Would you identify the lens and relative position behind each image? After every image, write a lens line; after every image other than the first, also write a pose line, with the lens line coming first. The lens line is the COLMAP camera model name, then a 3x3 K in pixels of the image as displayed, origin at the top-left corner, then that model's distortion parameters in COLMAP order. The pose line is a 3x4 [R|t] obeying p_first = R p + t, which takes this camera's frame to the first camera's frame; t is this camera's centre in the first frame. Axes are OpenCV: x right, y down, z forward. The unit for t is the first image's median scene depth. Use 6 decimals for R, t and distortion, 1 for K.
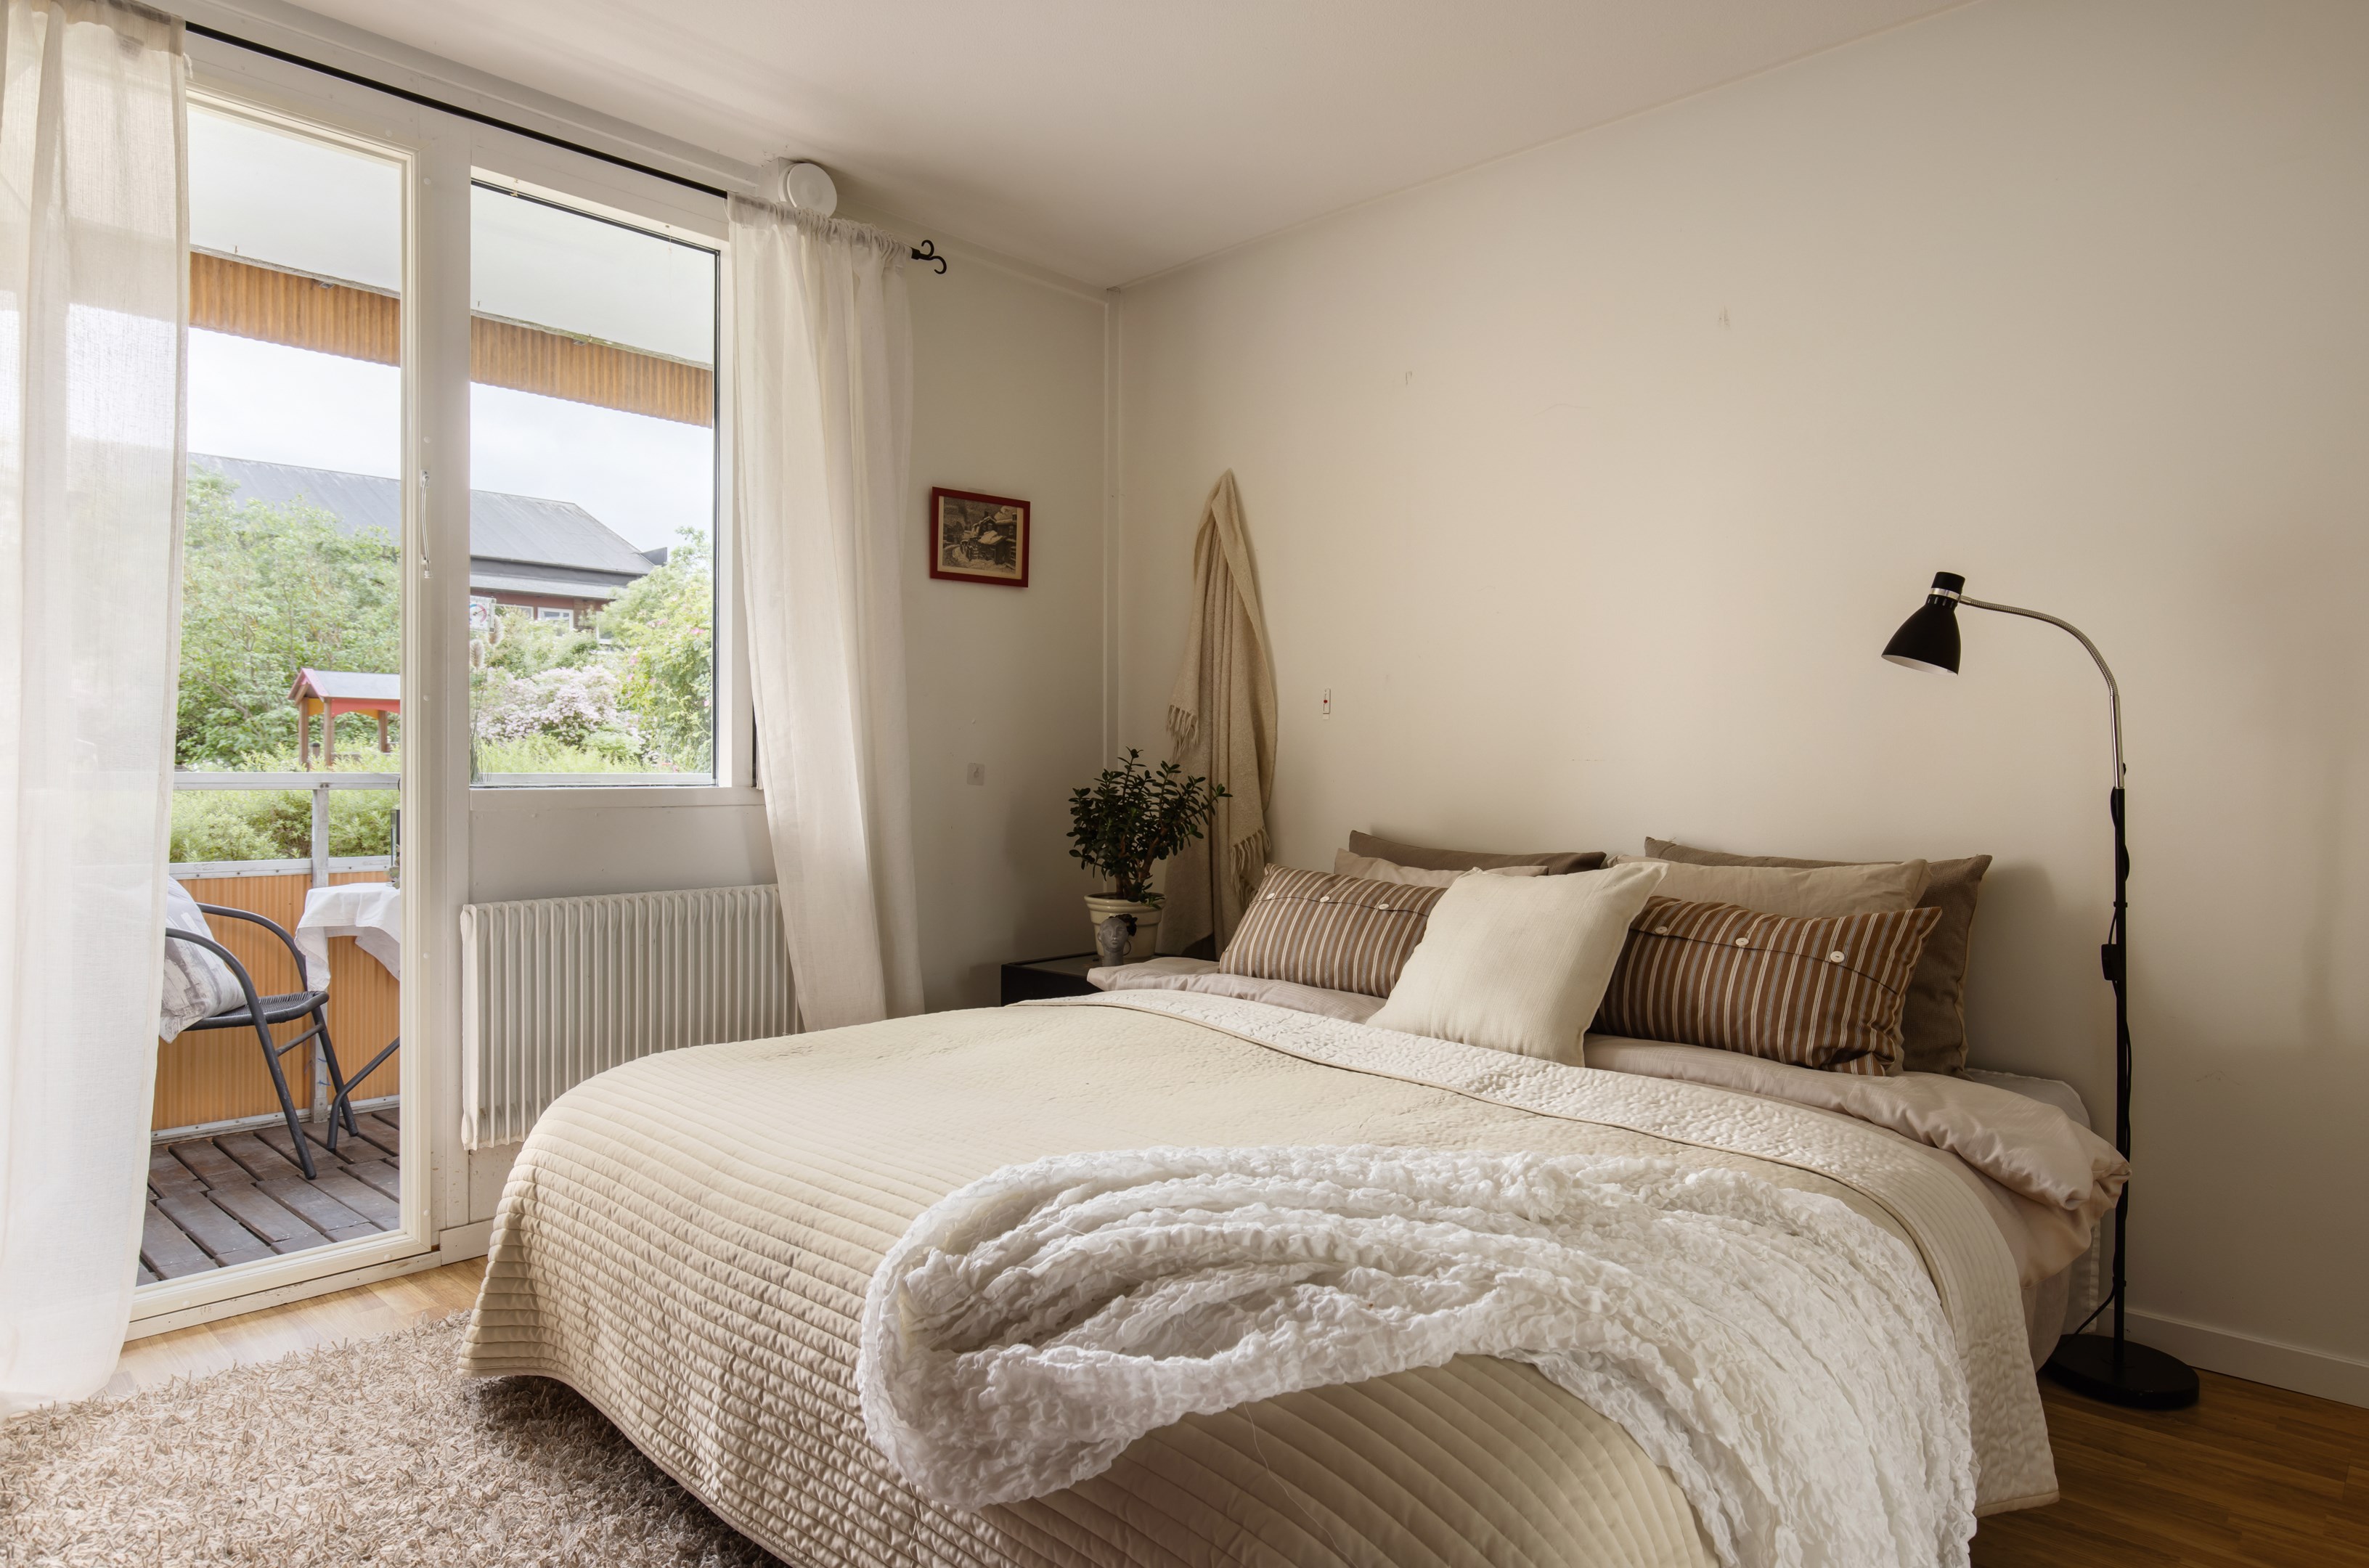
lens RADIAL K [[1417.9, 0, 1184.5], [0, 1417.9, 784.0], [0, 0, 1]] dist [0.003799, -0.002179]
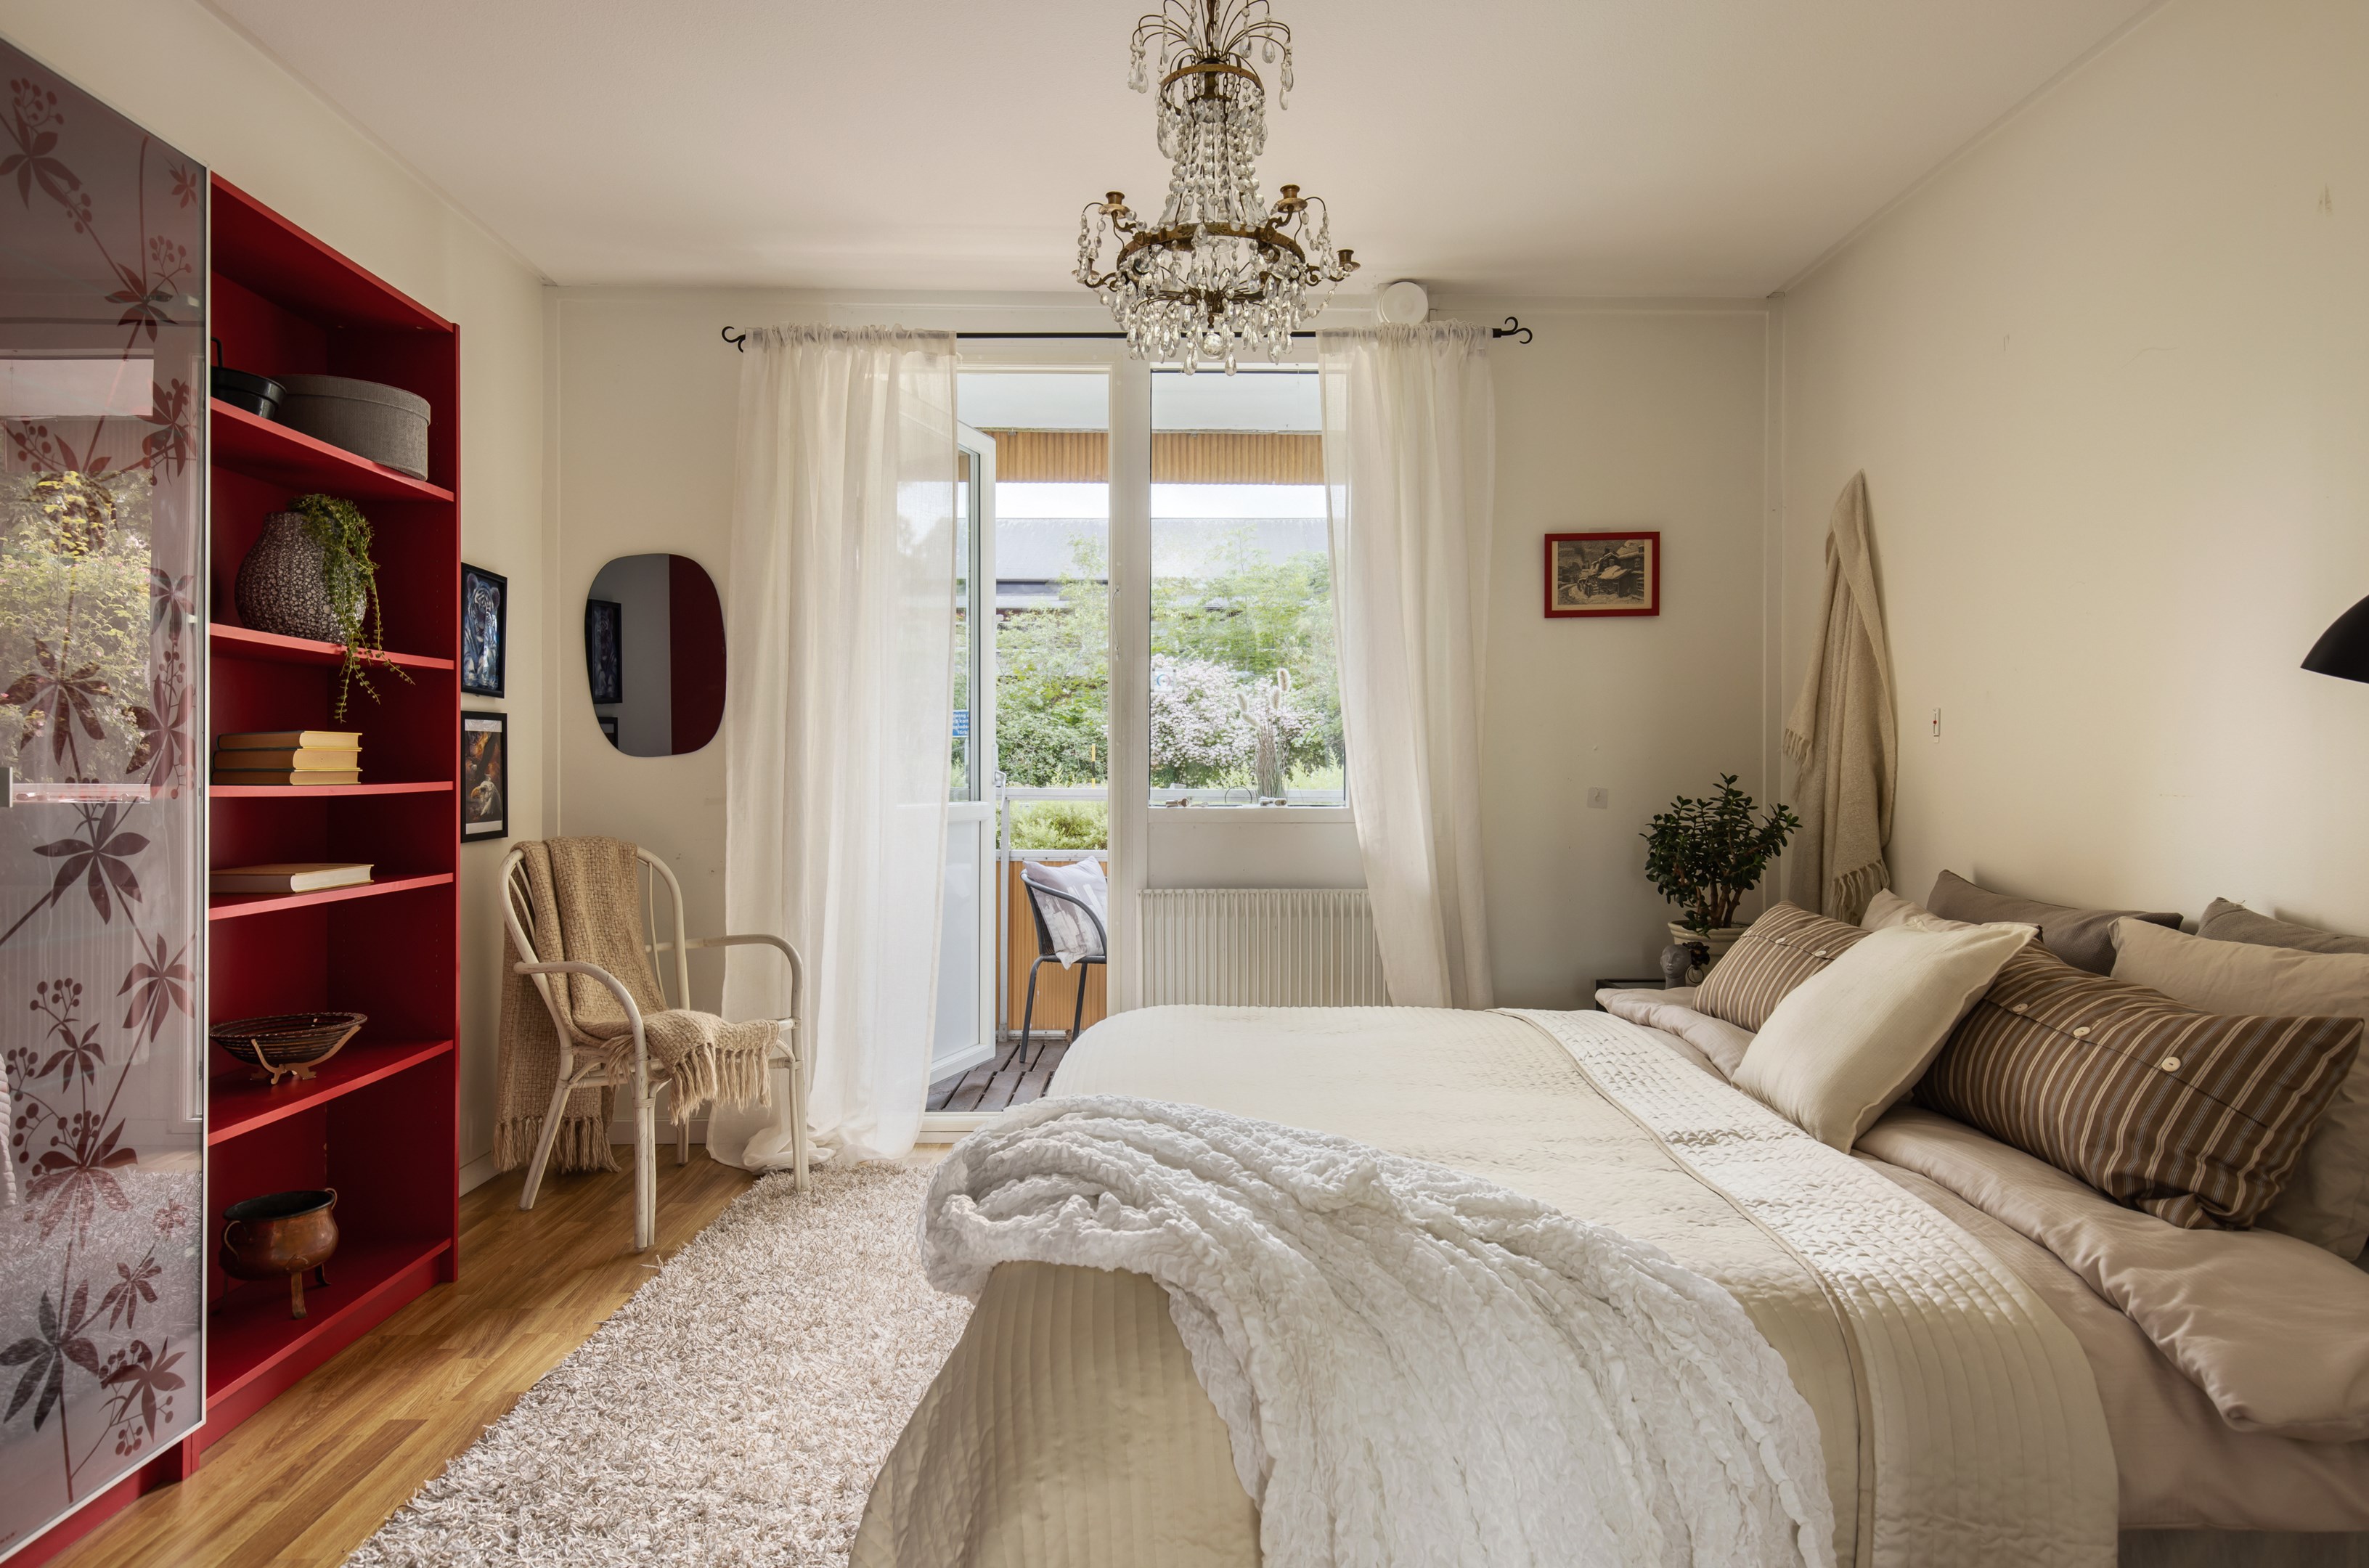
lens RADIAL K [[1436.4, 0, 1184.5], [0, 1436.4, 784.0], [0, 0, 1]] dist [0.007082, 0.000947]
pose [[0.681269, 0.008262, -0.731987, 0.493992], [-0.008419, 0.999959, 0.003450, -0.021458], [0.731985, 0.003813, 0.681310, 0.052649]]
